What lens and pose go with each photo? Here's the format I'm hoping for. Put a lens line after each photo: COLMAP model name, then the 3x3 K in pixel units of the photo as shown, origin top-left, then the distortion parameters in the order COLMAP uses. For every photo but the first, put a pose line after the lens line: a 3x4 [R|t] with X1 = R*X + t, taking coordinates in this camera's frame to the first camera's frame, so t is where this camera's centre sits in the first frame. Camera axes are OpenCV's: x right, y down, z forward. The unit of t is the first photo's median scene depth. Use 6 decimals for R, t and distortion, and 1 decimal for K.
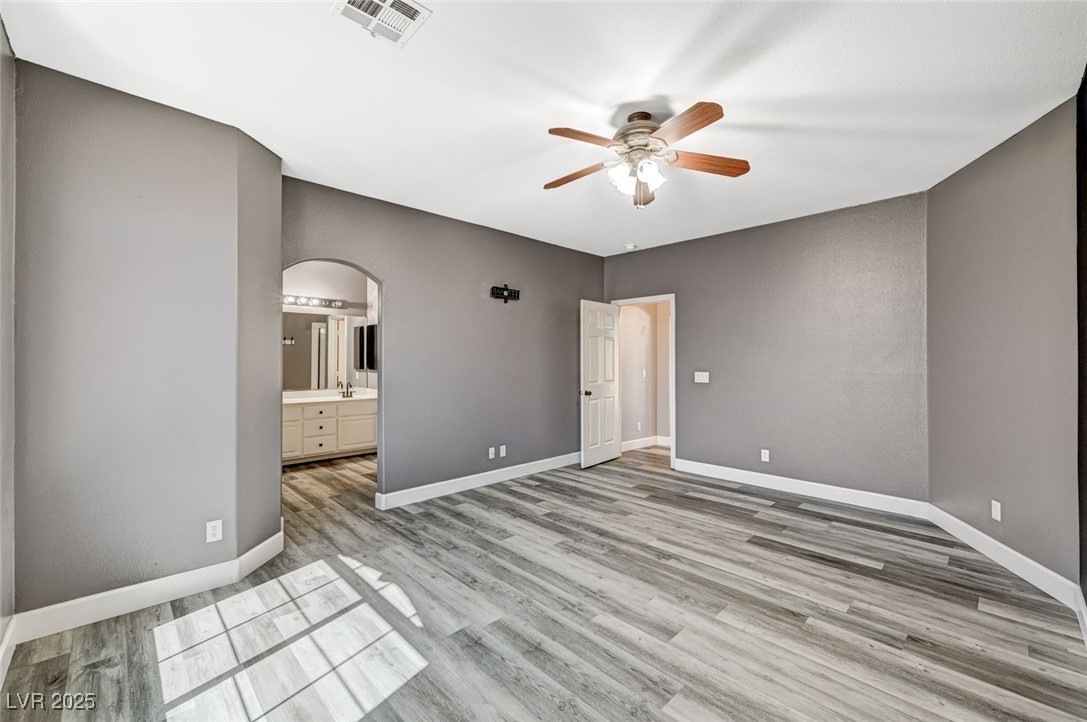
lens RADIAL K [[449.6, 0, 563.7], [0, 449.6, 360.7], [0, 0, 1]] dist [-0.000265, 0.000093]
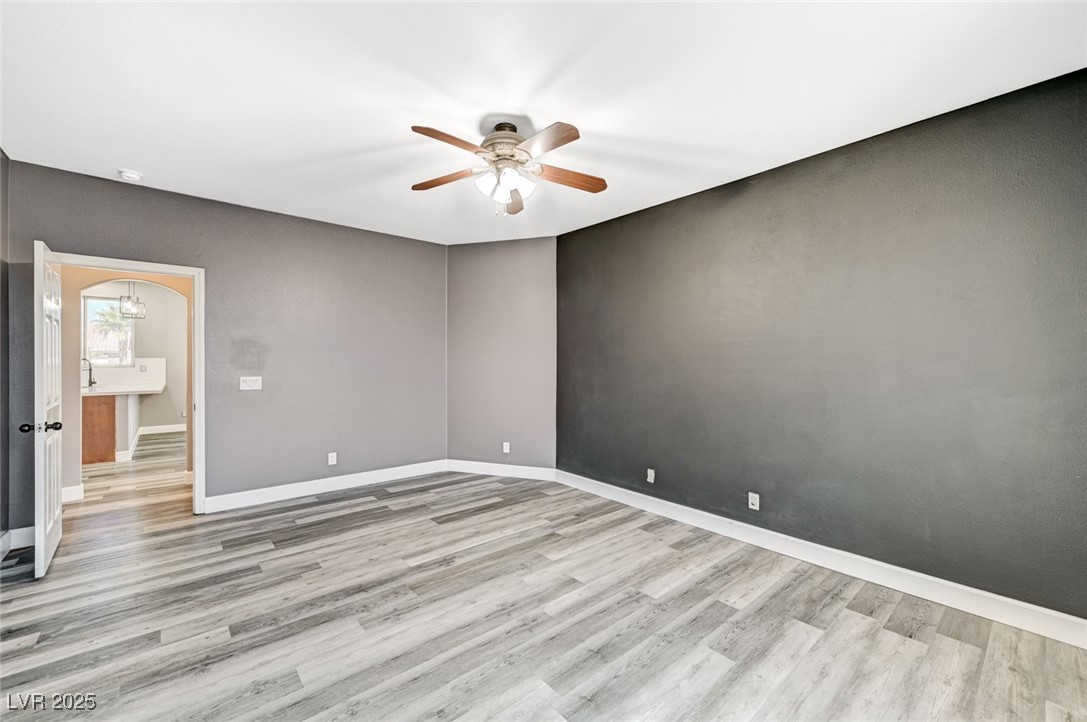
lens RADIAL K [[430.3, 0, 545.8], [0, 430.3, 362.4], [0, 0, 1]] dist [0.002140, 0.000545]
pose [[0.082502, -0.004197, 0.996582, -0.691350], [-0.001261, 0.999990, 0.004315, -0.005641], [-0.996590, -0.001612, 0.082496, 0.702214]]
